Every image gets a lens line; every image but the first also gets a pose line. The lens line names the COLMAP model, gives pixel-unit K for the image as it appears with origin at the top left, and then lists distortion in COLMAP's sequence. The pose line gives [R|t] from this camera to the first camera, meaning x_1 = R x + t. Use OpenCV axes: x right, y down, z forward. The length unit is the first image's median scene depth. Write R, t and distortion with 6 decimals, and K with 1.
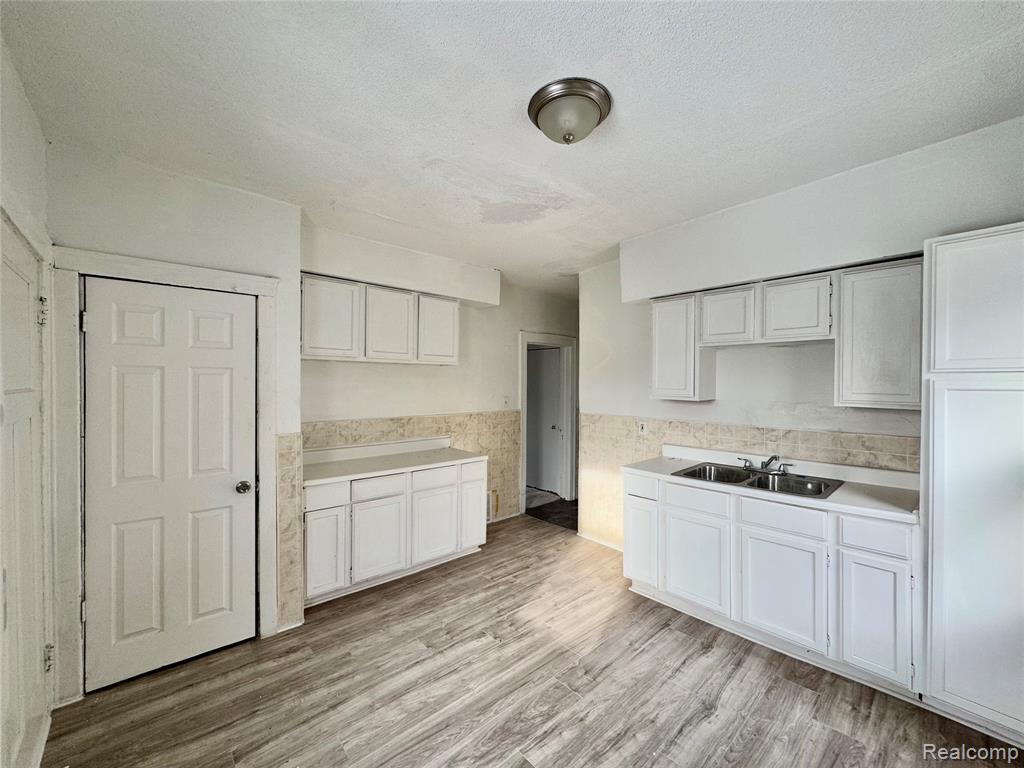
lens RADIAL K [[411.2, 0, 512.0], [0, 411.2, 383.7], [0, 0, 1]] dist [0.002622, 0.000104]
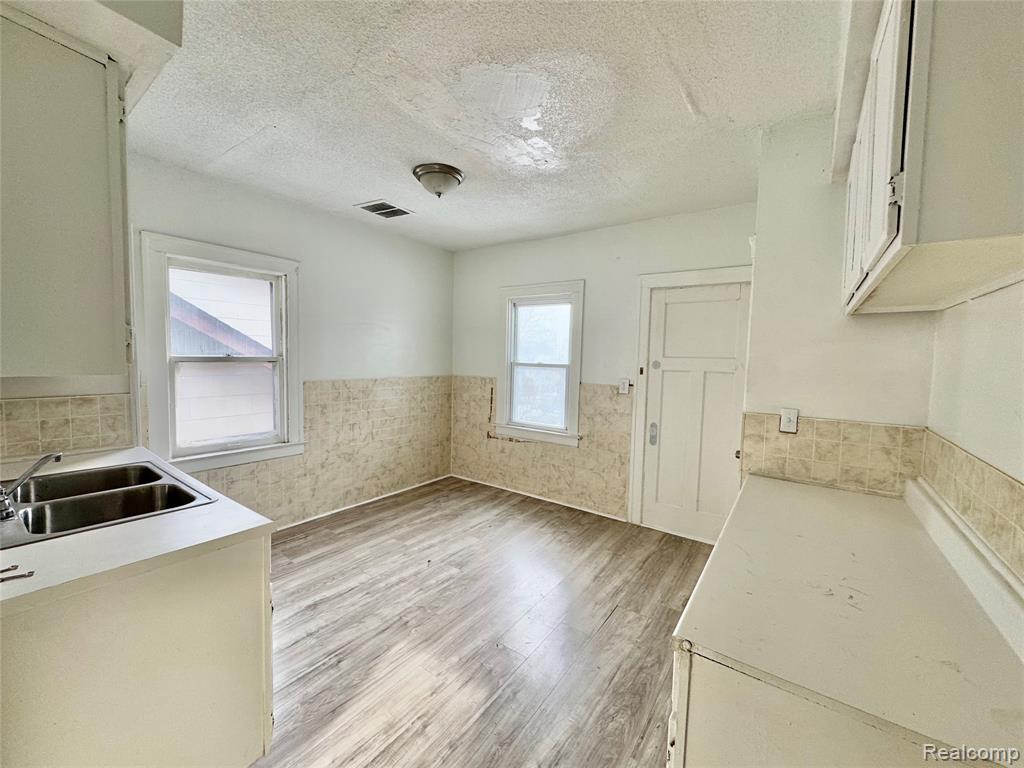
lens RADIAL K [[411.2, 0, 509.6], [0, 411.2, 379.8], [0, 0, 1]] dist [0.002622, 0.000104]
pose [[-0.977283, -0.008853, -0.211756, 0.148381], [-0.022440, 0.997833, 0.061847, 0.016569], [0.210749, 0.065194, -0.975364, 1.991700]]
